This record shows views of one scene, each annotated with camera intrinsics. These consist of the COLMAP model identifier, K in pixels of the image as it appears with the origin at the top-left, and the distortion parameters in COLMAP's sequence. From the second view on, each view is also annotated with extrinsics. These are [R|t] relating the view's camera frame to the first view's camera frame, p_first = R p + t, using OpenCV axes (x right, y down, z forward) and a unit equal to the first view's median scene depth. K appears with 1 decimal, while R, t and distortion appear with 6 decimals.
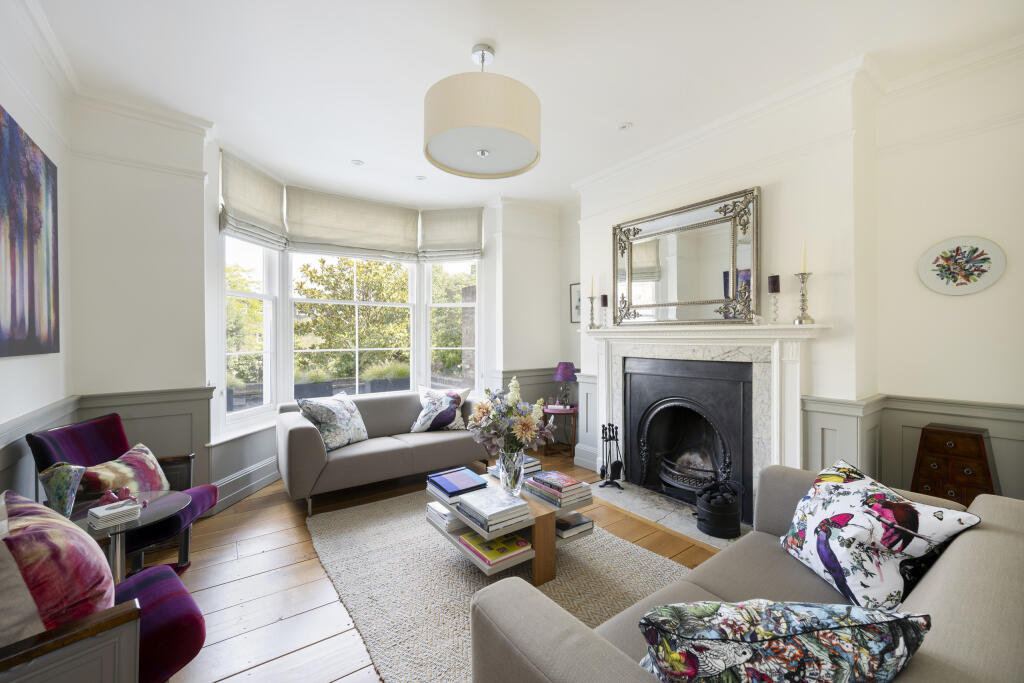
lens RADIAL K [[418.3, 0, 512.0], [0, 418.3, 341.5], [0, 0, 1]] dist [-0.000061, 0.000055]
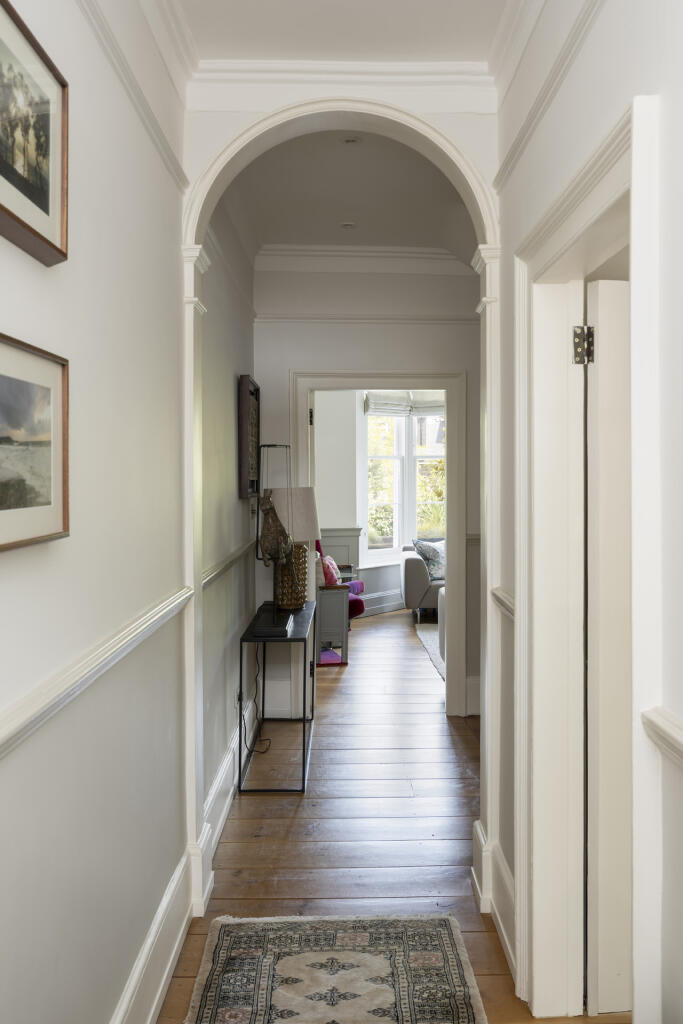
lens RADIAL K [[887.9, 0, 341.5], [0, 887.9, 512.0], [0, 0, 1]] dist [-0.000876, -0.000077]
pose [[0.814943, 0.024401, -0.579027, 0.618831], [-0.003971, 0.999325, 0.036524, -0.034447], [0.579528, -0.027466, 0.814490, -0.944965]]
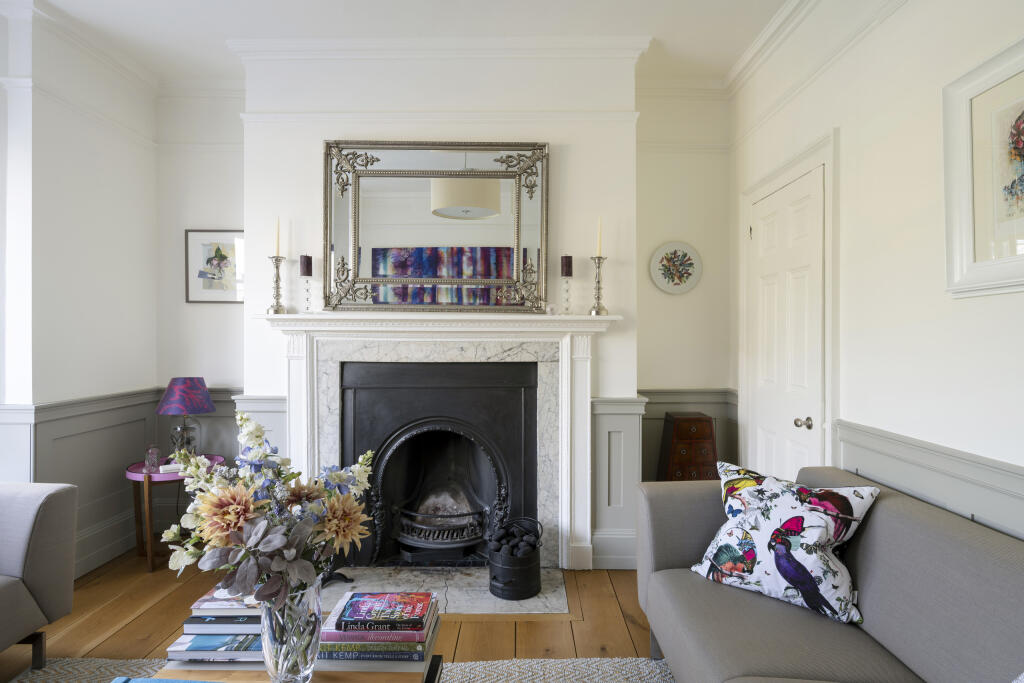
lens RADIAL K [[539.4, 0, 512.0], [0, 539.4, 341.5], [0, 0, 1]] dist [-0.000935, -0.000093]
pose [[0.580028, -0.002224, 0.814593, -0.309047], [0.004657, 0.999989, -0.000586, 0.012043], [-0.814583, 0.004133, 0.580032, 0.472483]]
